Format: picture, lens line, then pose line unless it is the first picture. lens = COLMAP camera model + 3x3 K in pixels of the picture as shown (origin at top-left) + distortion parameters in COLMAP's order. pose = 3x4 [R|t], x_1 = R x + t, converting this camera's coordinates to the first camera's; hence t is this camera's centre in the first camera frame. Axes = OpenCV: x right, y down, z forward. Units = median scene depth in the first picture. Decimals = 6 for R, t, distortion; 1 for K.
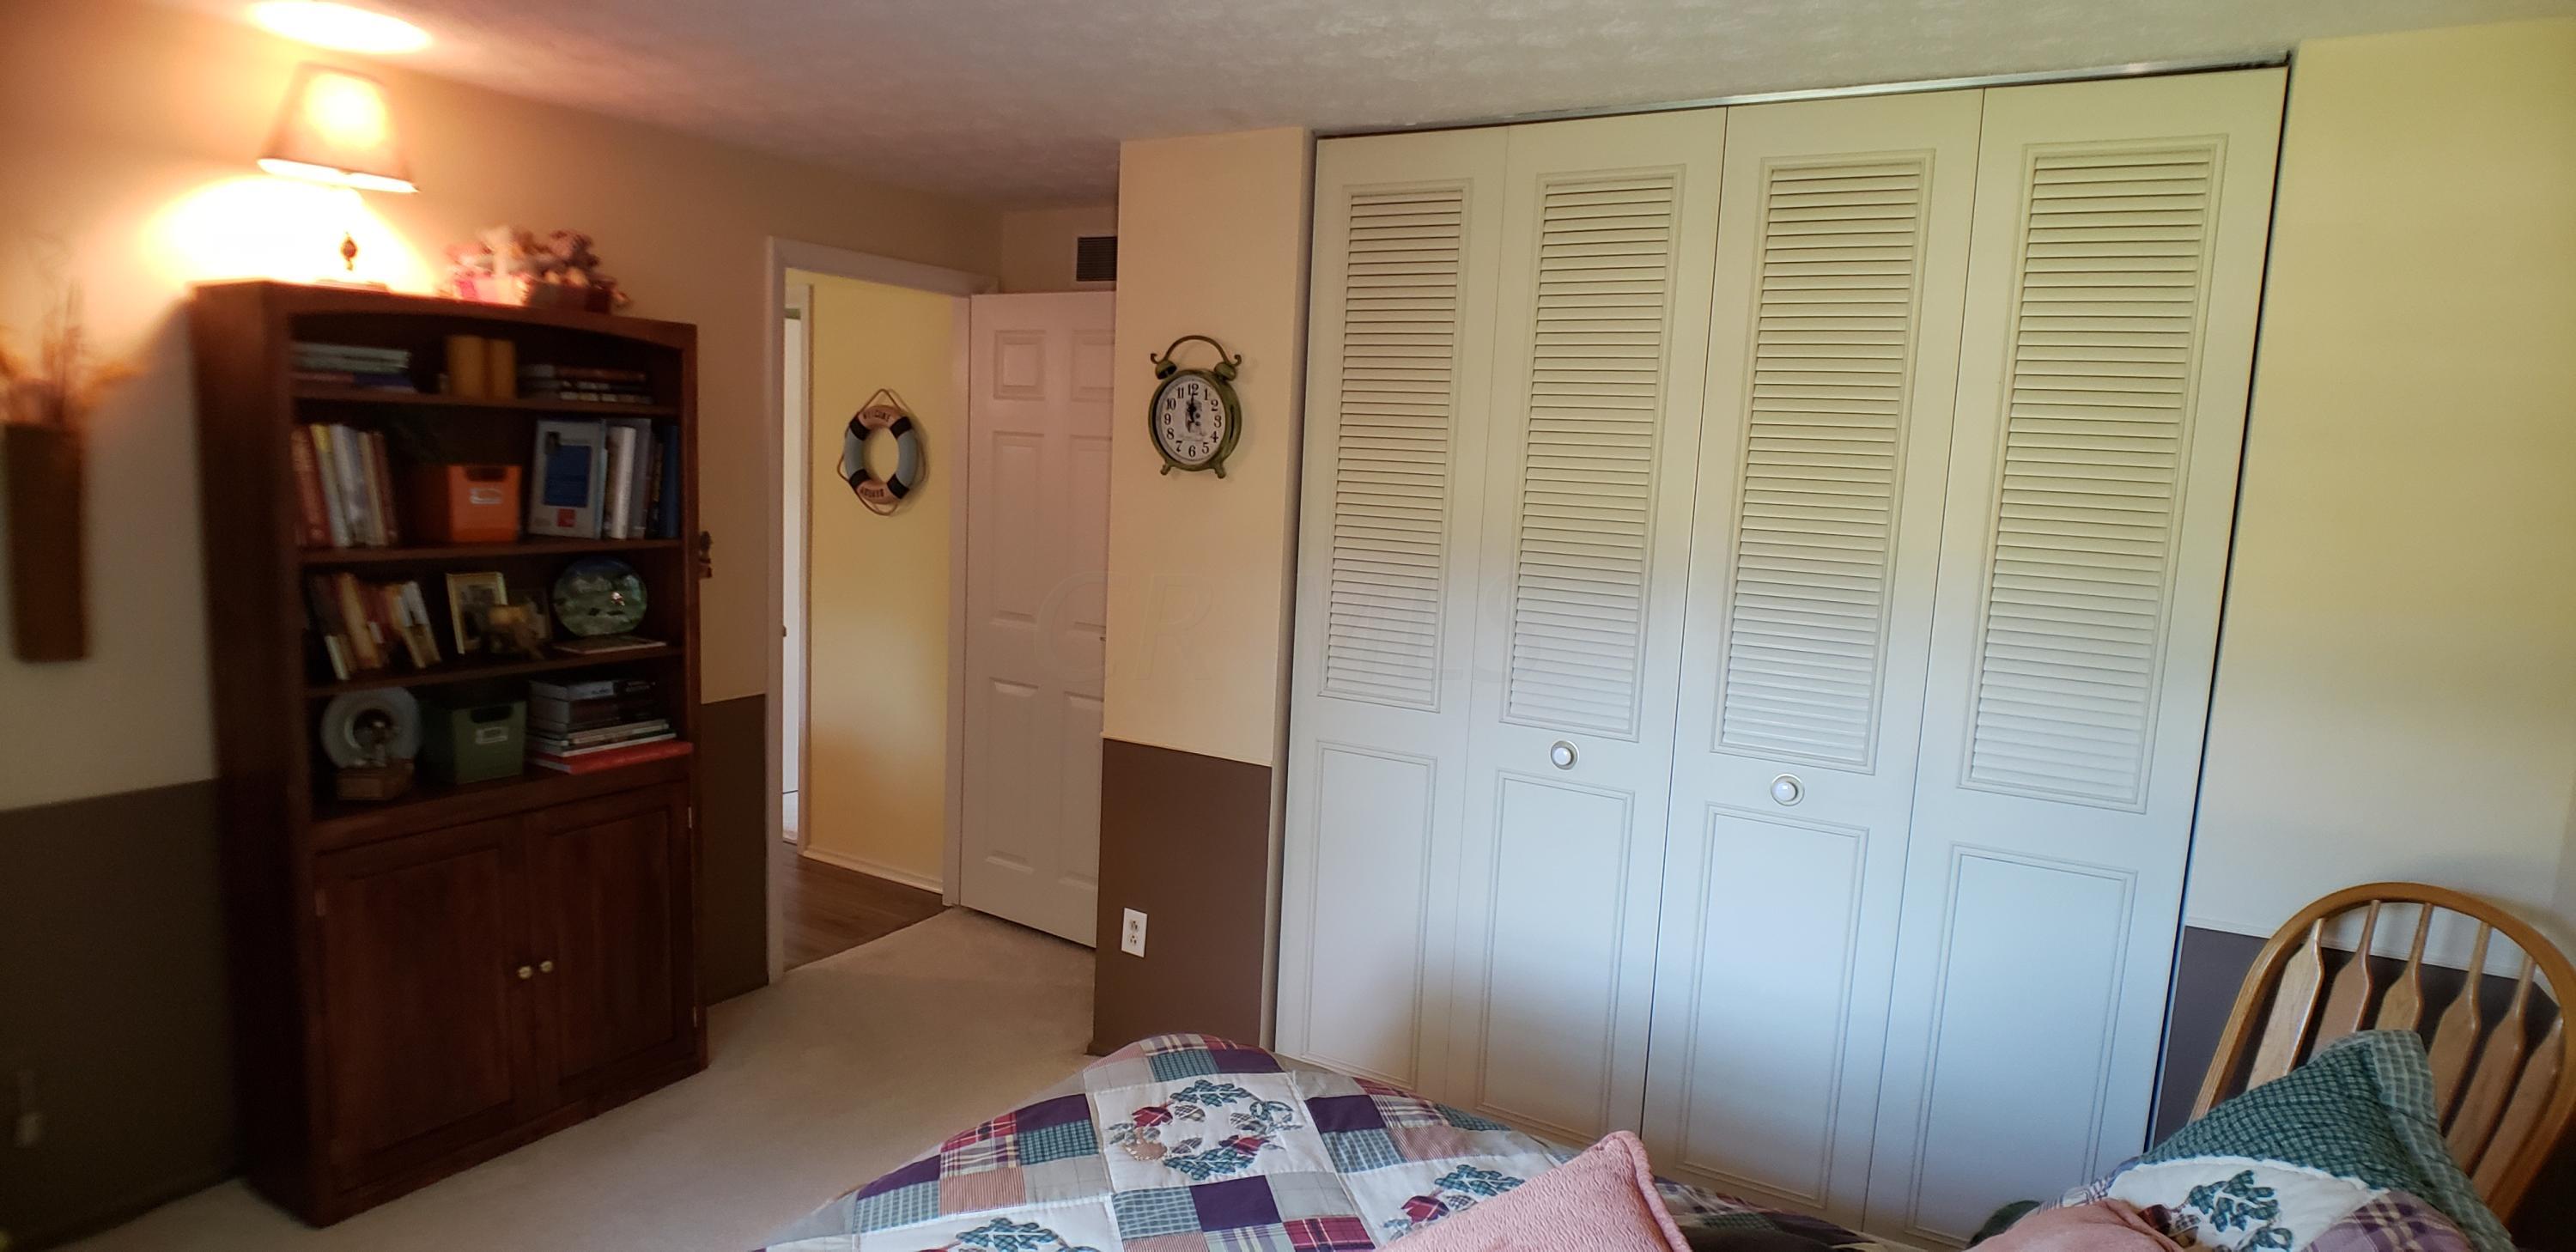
lens RADIAL K [[1372.4, 0, 1260.4], [0, 1372.4, 629.1], [0, 0, 1]] dist [-0.030118, -0.001239]
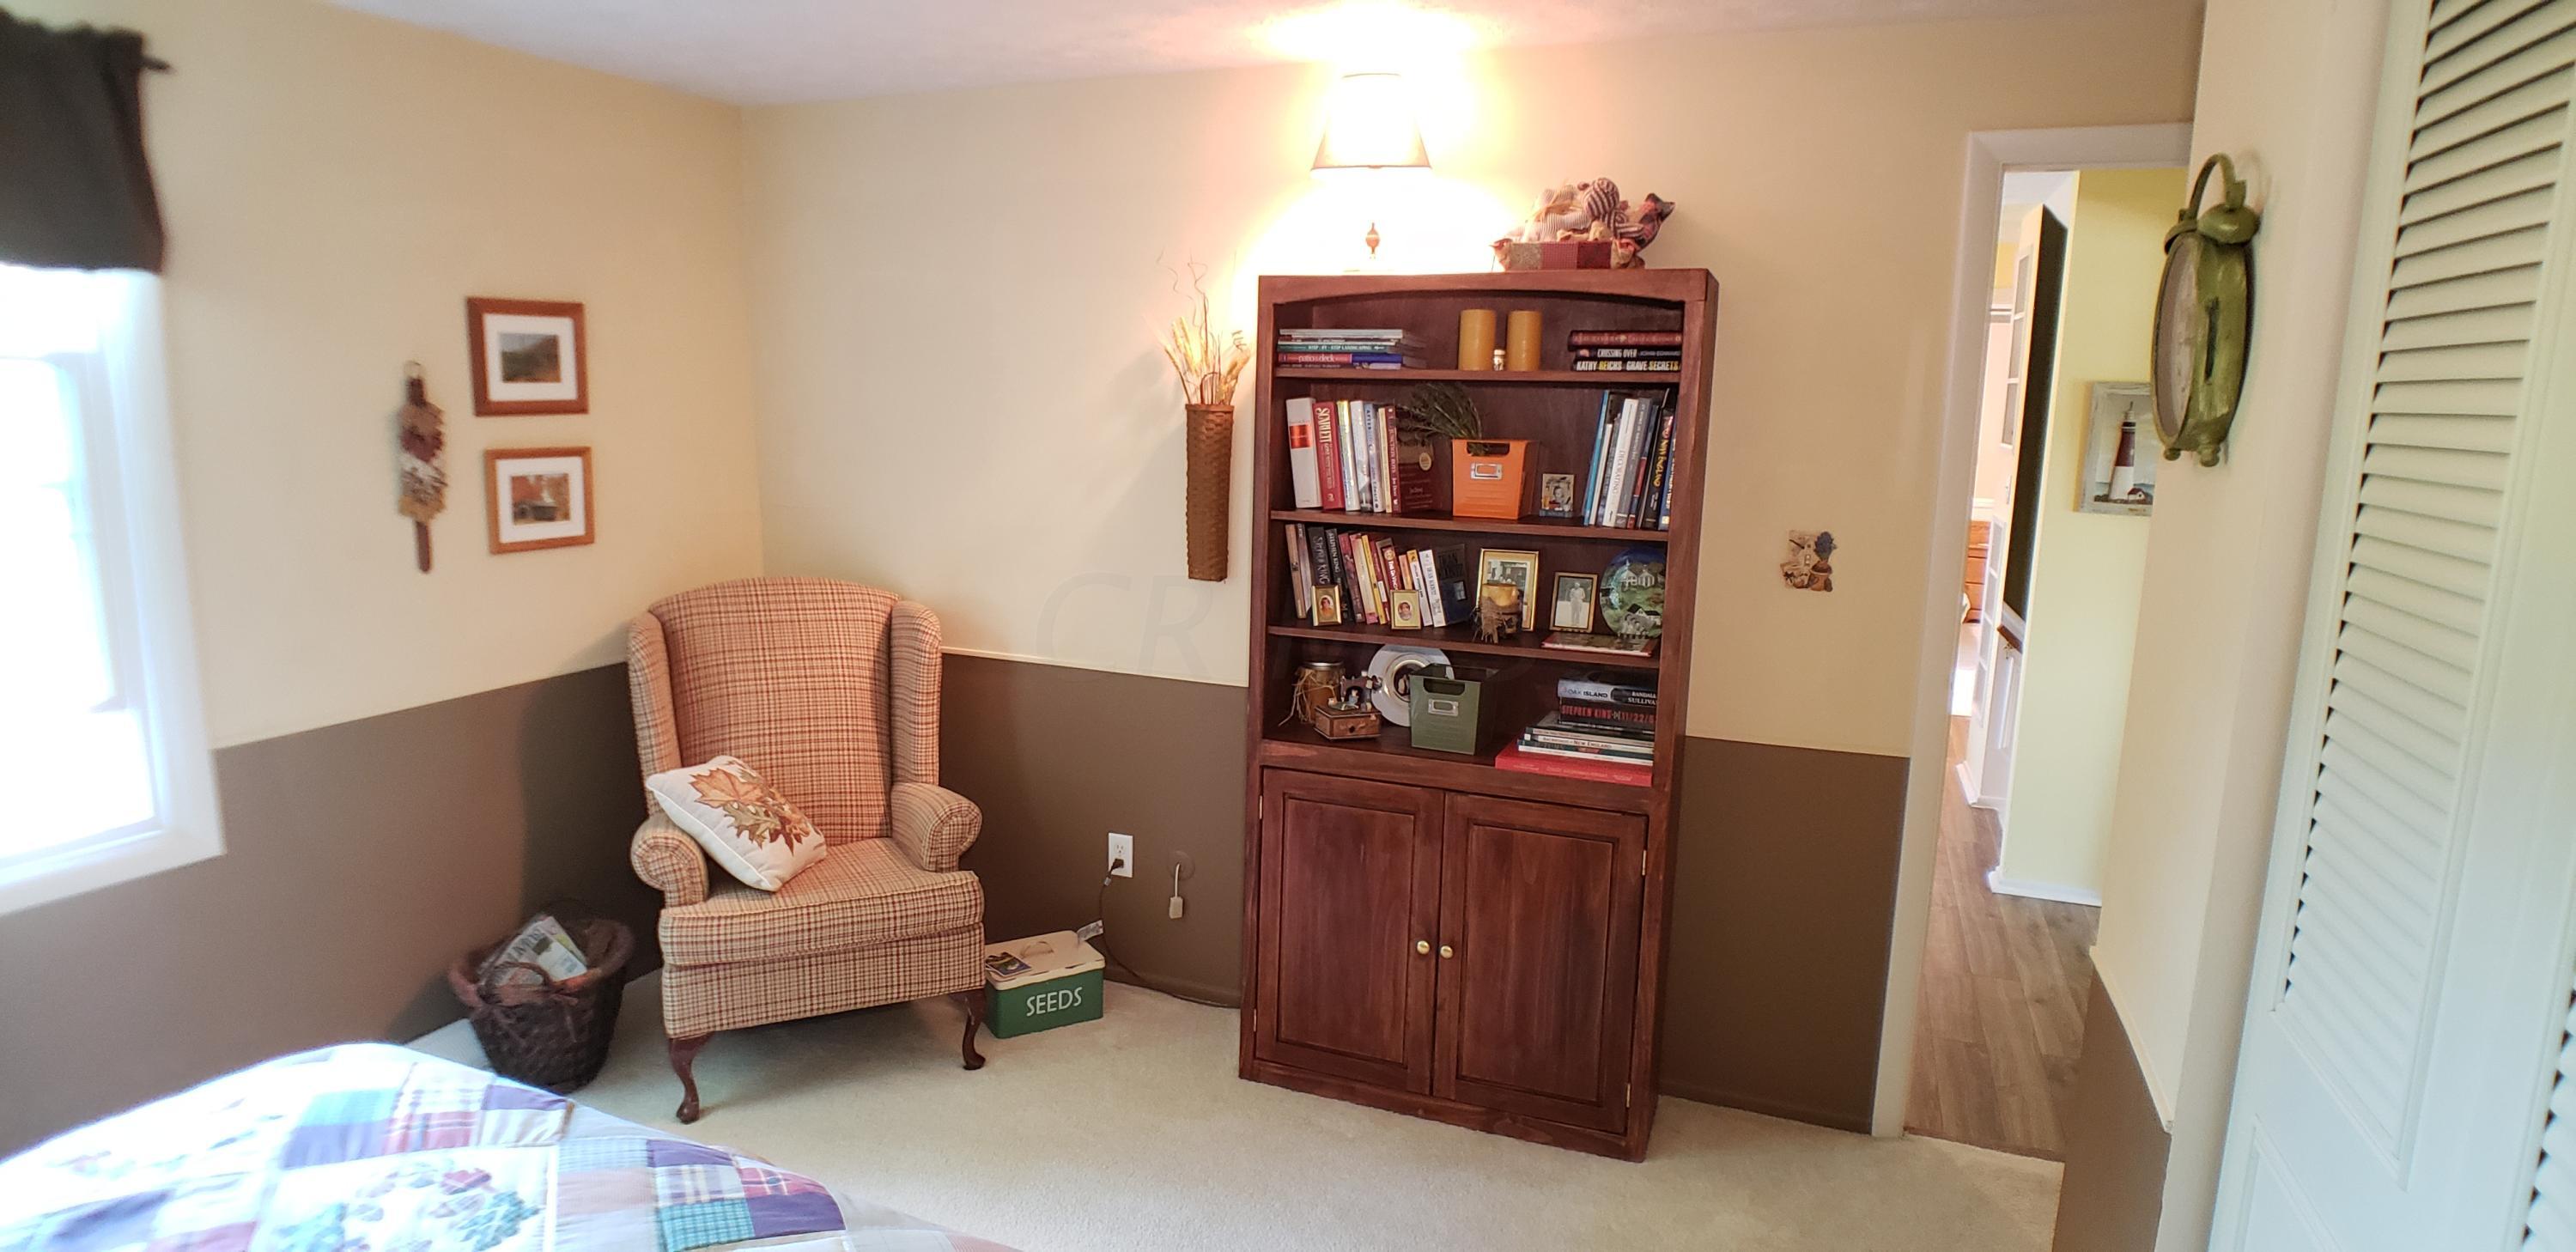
lens RADIAL K [[1372.4, 0, 1260.4], [0, 1372.4, 629.1], [0, 0, 1]] dist [-0.030118, -0.001239]
pose [[0.159113, 0.123632, -0.979489, 0.379806], [-0.138833, 0.985071, 0.101783, -0.060741], [0.977450, 0.119790, 0.173902, 0.650526]]
